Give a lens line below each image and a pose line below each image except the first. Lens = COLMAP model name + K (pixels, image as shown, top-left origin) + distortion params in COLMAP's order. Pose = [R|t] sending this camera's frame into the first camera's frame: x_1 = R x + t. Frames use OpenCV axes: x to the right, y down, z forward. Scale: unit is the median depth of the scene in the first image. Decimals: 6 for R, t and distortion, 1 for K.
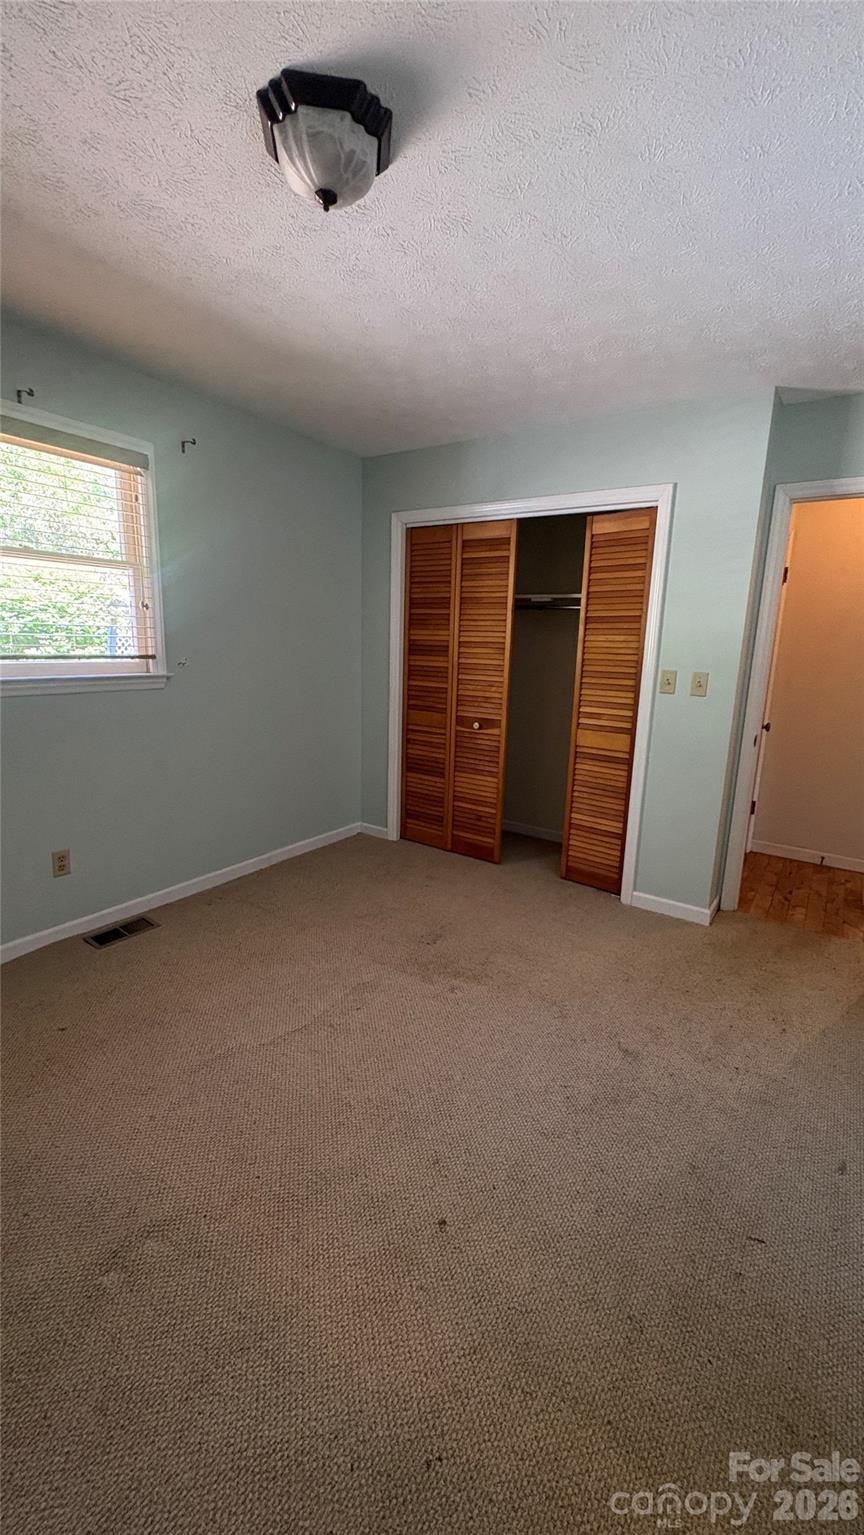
lens RADIAL K [[610.5, 0, 430.6], [0, 610.5, 763.1], [0, 0, 1]] dist [-0.001287, 0.000300]
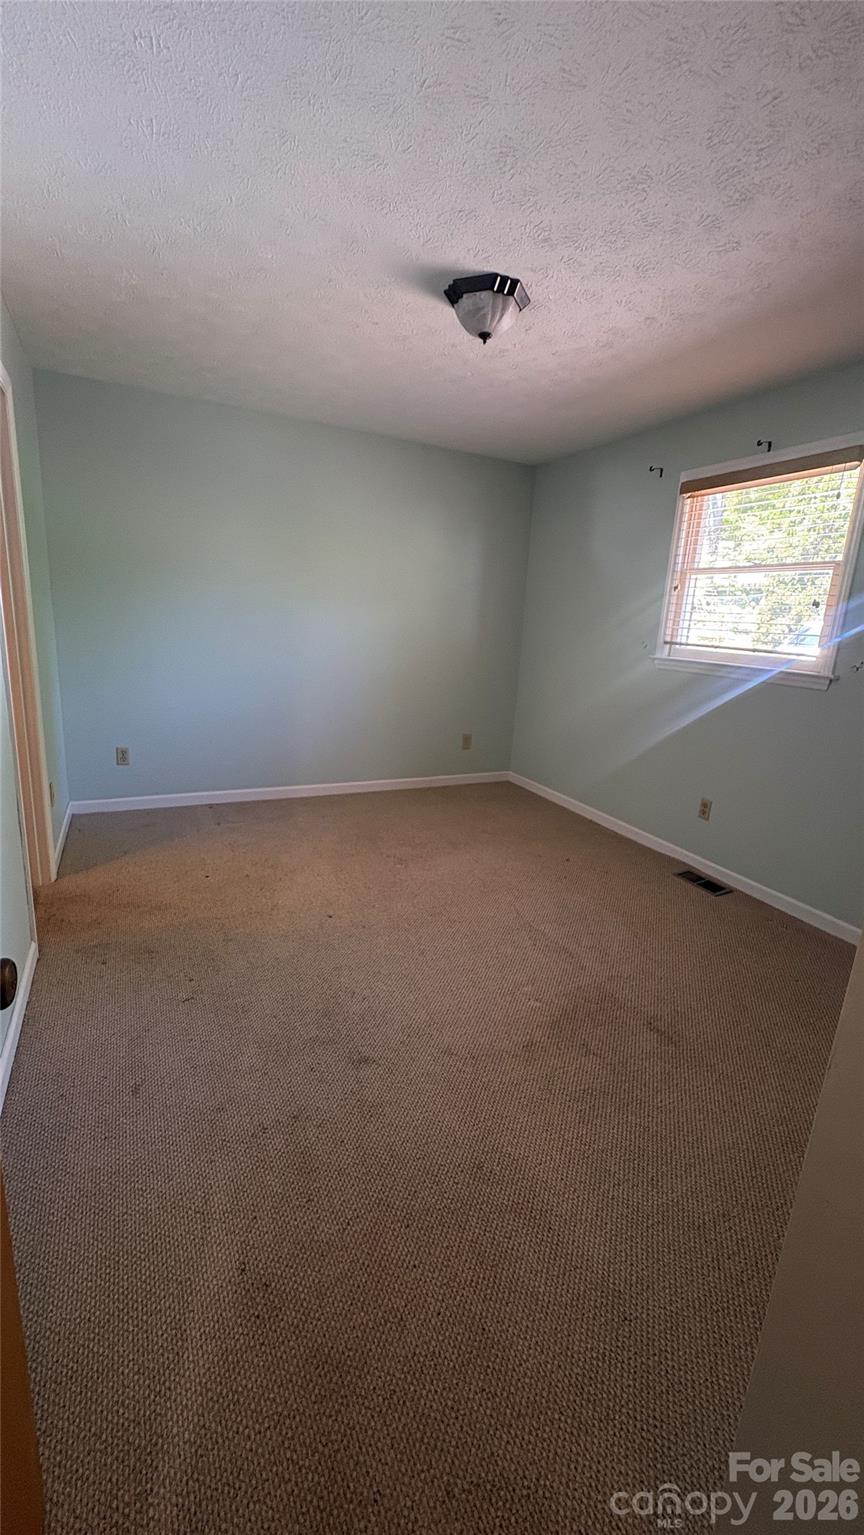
lens RADIAL K [[610.5, 0, 430.6], [0, 610.5, 763.1], [0, 0, 1]] dist [-0.001287, 0.000300]
pose [[-0.487761, 0.157773, -0.858602, 0.762488], [-0.232427, 0.924562, 0.301932, -0.179214], [0.841467, 0.346833, -0.414294, 1.013190]]
